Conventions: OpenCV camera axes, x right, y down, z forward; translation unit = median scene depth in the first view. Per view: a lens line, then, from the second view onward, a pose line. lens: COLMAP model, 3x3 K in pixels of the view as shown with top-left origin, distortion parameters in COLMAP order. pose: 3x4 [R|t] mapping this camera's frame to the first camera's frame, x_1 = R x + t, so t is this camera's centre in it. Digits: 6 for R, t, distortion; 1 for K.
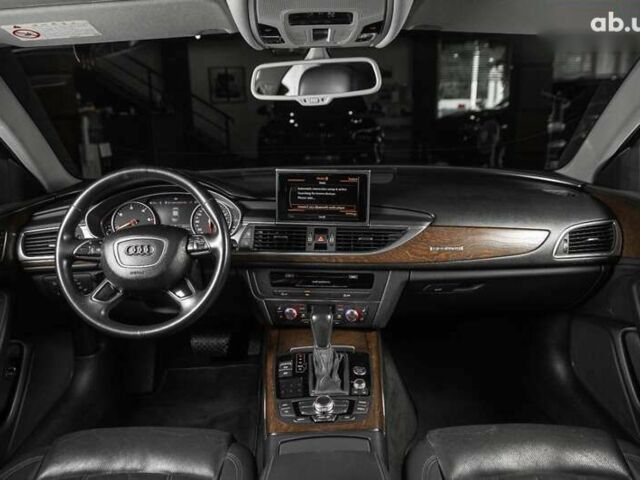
lens RADIAL K [[497.7, 0, 320.0], [0, 497.7, 240.0], [0, 0, 1]] dist [-0.015312, -0.004395]
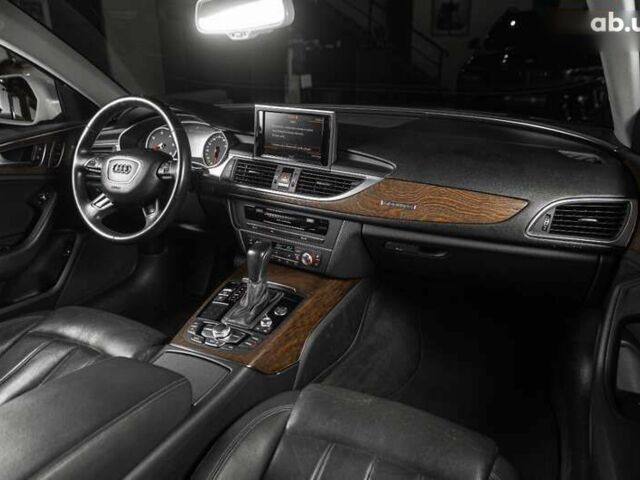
lens RADIAL K [[497.7, 0, 320.0], [0, 497.7, 240.0], [0, 0, 1]] dist [-0.015312, -0.004395]
pose [[0.895006, 0.167445, -0.413432, 0.497326], [-0.115747, 0.982300, 0.147270, -0.035834], [0.430774, -0.083954, 0.898546, 0.118523]]
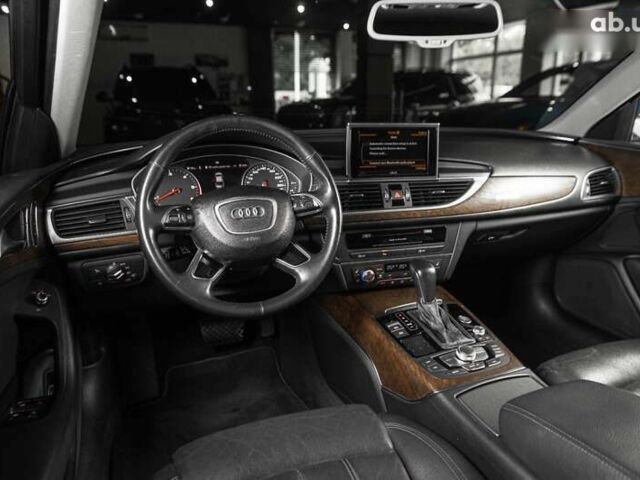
lens RADIAL K [[486.9, 0, 312.9], [0, 486.9, 238.5], [0, 0, 1]] dist [-0.009022, -0.003803]
pose [[0.938644, -0.083400, 0.334652, -0.475207], [0.078486, 0.996516, 0.028206, 0.042683], [-0.335839, -0.000210, 0.941919, 0.159174]]
